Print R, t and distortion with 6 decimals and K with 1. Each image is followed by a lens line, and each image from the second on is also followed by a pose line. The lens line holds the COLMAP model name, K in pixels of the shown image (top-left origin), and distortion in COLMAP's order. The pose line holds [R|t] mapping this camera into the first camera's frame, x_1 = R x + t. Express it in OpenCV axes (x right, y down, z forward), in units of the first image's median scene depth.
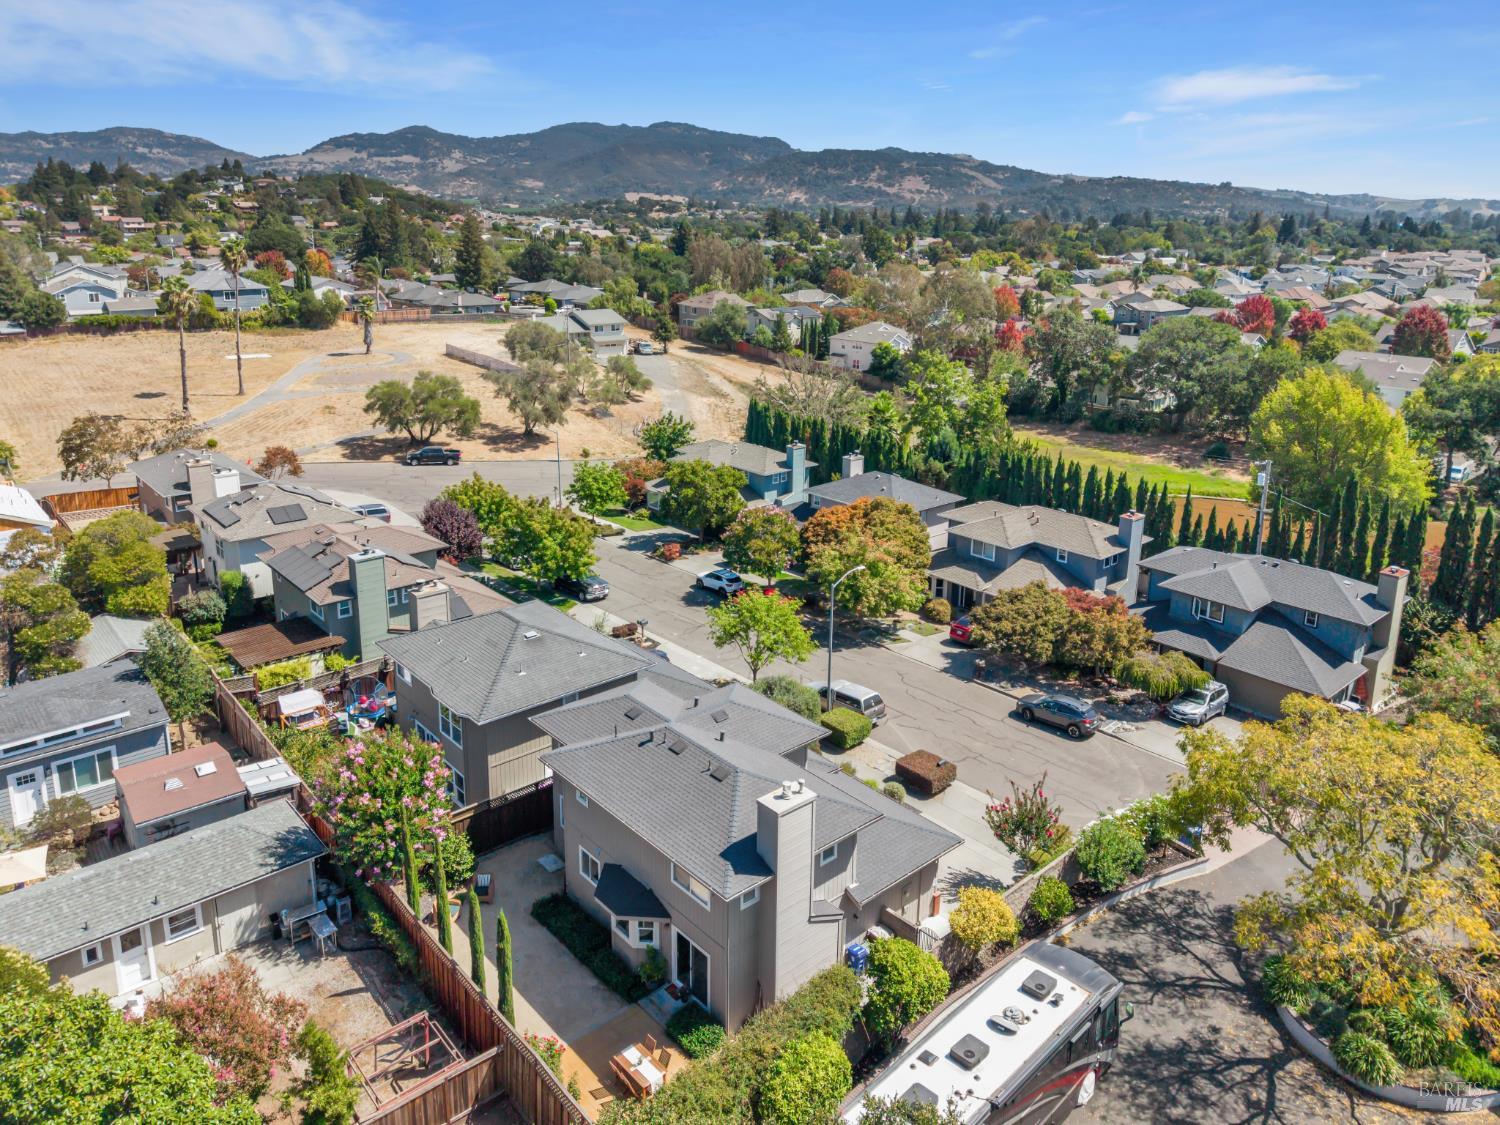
lens RADIAL K [[1020.9, 0, 750.0], [0, 1020.9, 562.5], [0, 0, 1]] dist [0.034113, -0.049592]
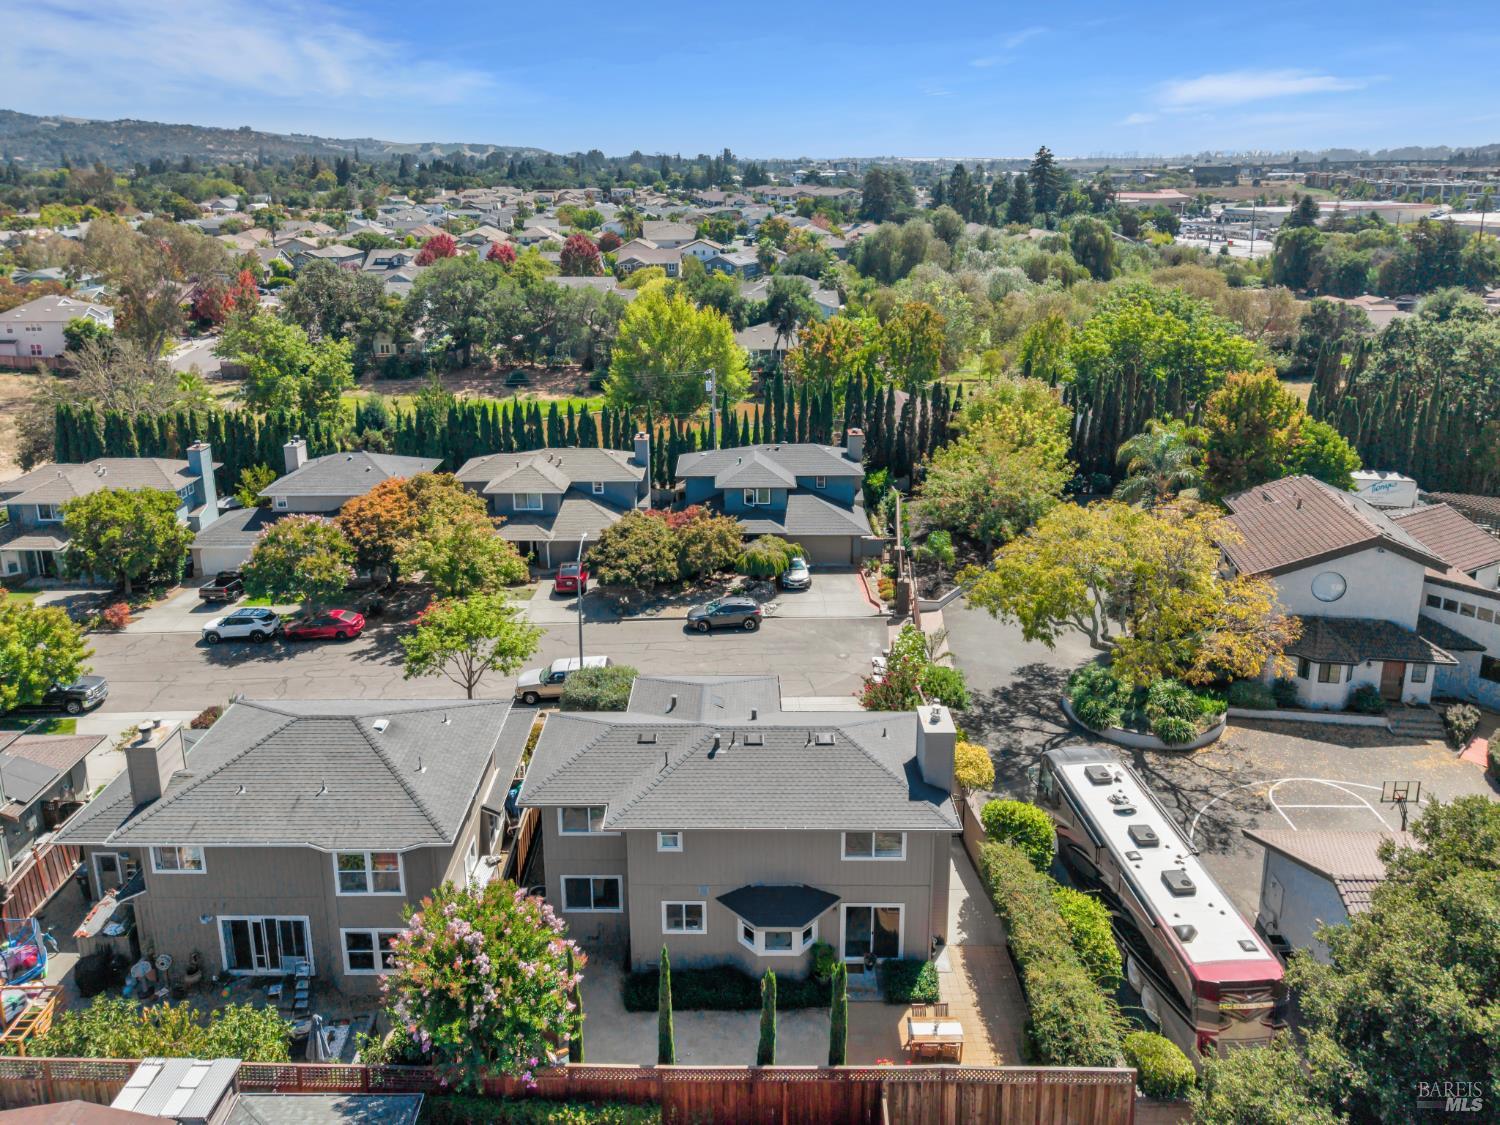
lens RADIAL K [[1013.2, 0, 747.6], [0, 1013.2, 489.6], [0, 0, 1]] dist [0.085207, -0.133660]
pose [[0.650364, -0.239959, 0.720726, -0.336809], [0.250491, 0.963472, 0.094742, -0.062484], [-0.717134, 0.118918, 0.686715, 0.164787]]
